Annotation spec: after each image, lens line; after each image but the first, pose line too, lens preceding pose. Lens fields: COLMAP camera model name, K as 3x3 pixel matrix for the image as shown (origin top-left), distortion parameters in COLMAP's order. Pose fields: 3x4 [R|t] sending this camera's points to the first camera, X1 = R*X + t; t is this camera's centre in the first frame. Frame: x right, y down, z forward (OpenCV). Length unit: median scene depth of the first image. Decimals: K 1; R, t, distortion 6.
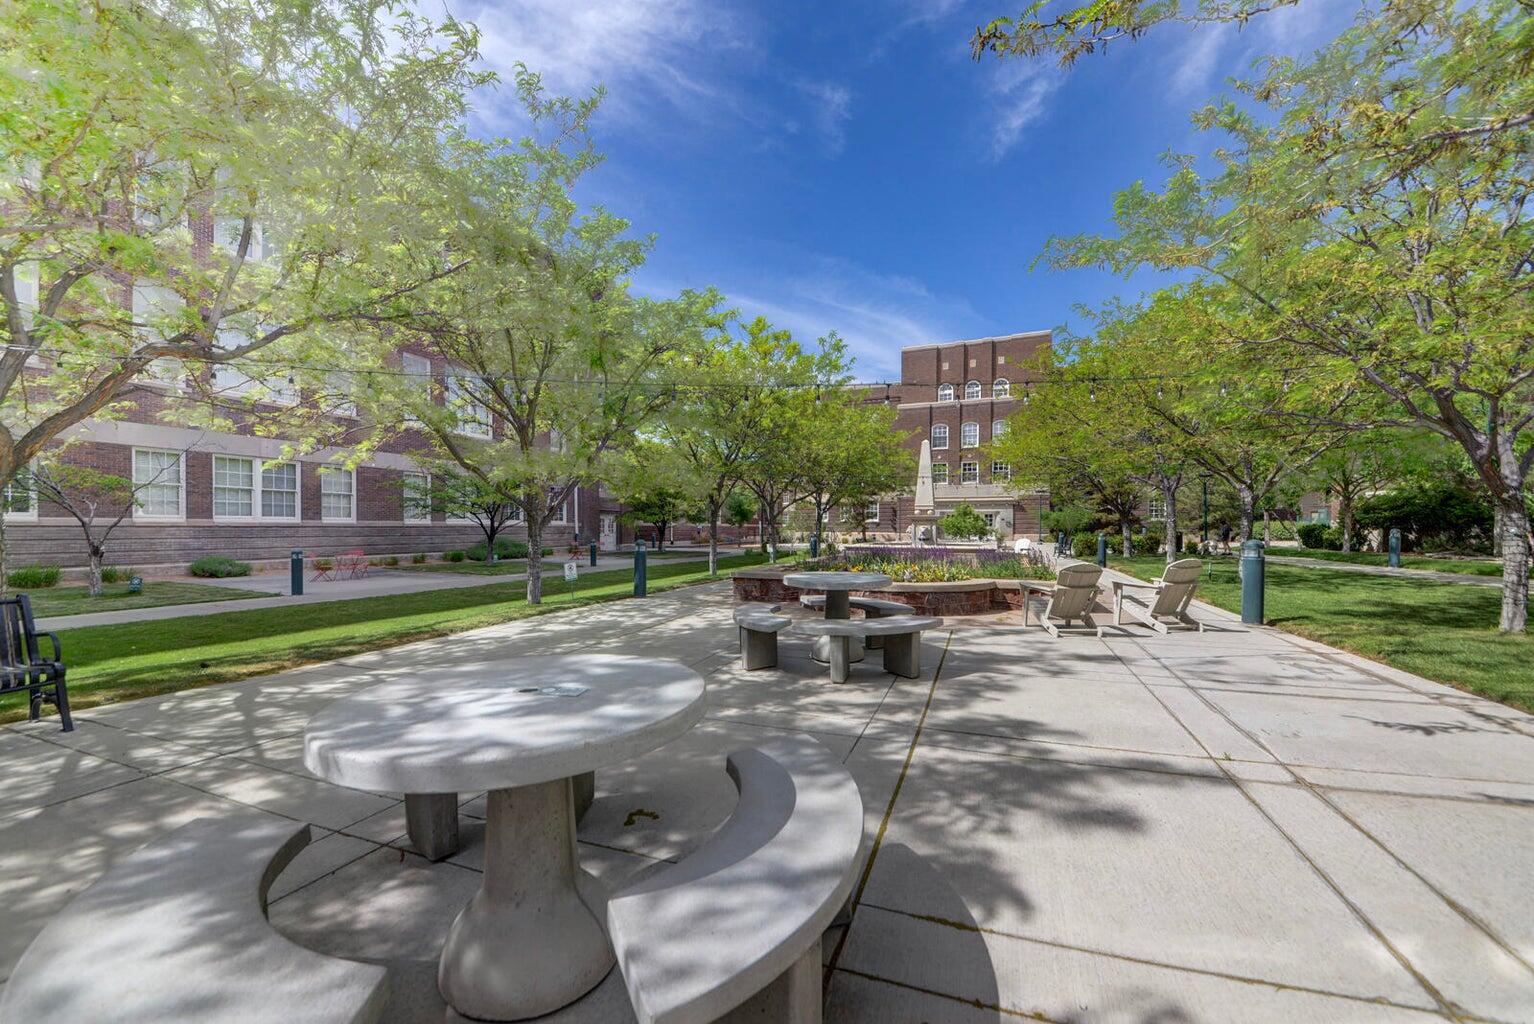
lens RADIAL K [[573.7, 0, 764.4], [0, 573.7, 523.6], [0, 0, 1]] dist [-0.024884, -0.000565]
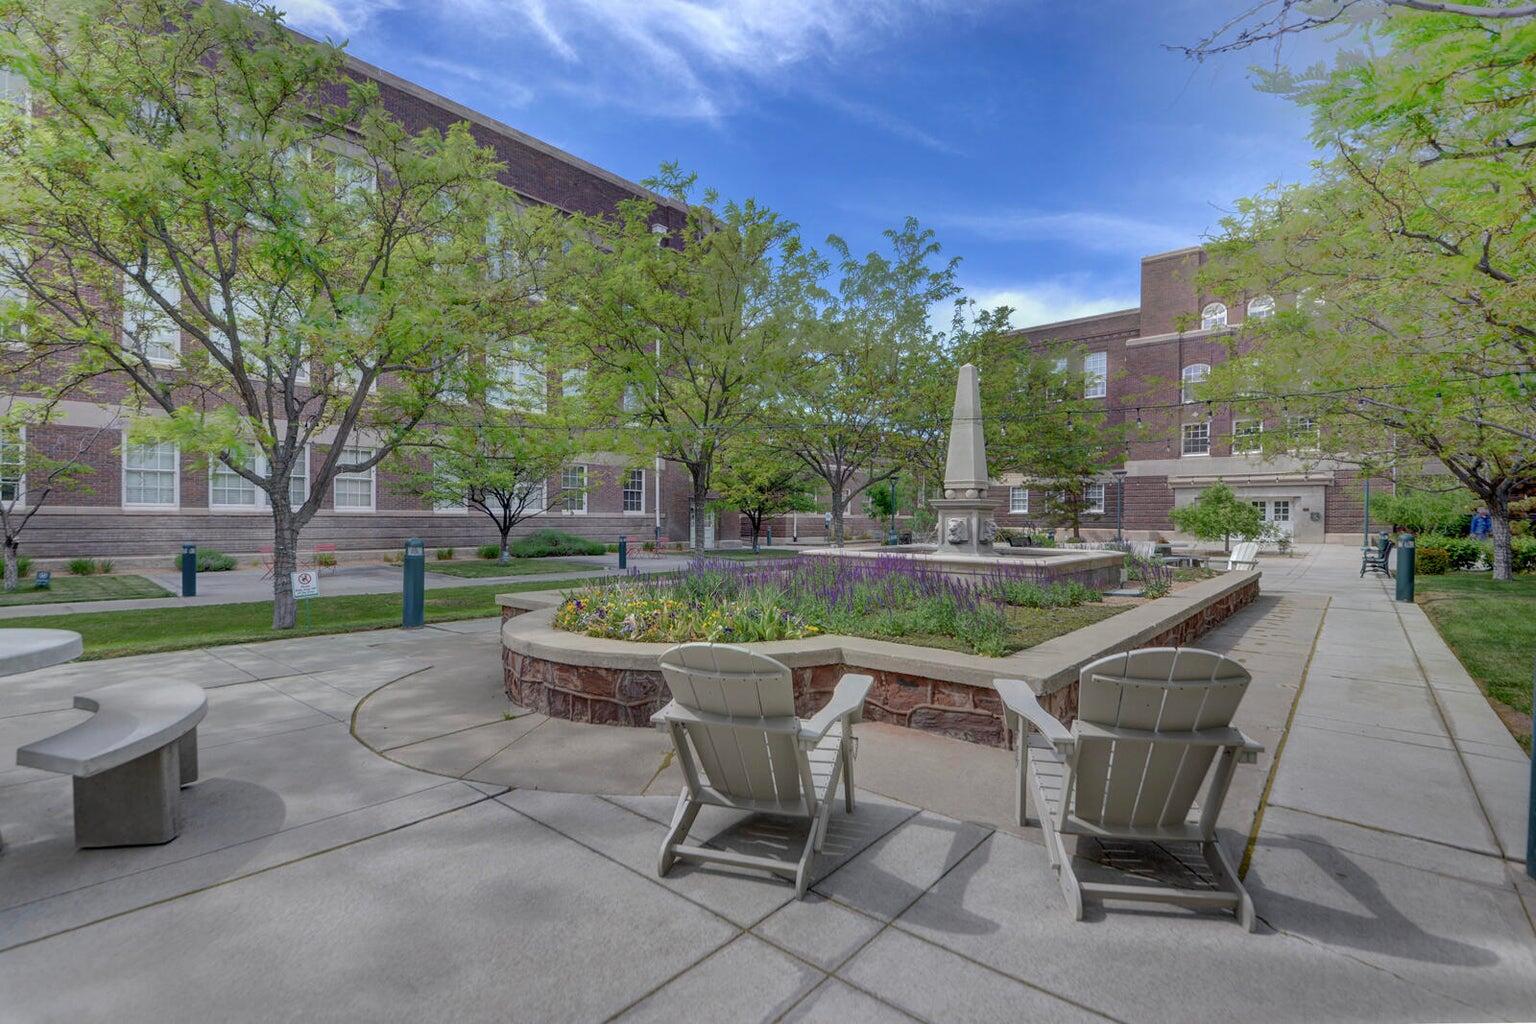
lens RADIAL K [[681.8, 0, 761.9], [0, 681.8, 516.1], [0, 0, 1]] dist [0.005326, 0.000310]
pose [[0.942866, 0.002906, -0.333160, 0.210498], [-0.002776, 0.999996, 0.000868, 0.001699], [0.333161, 0.000107, 0.942870, 0.203280]]
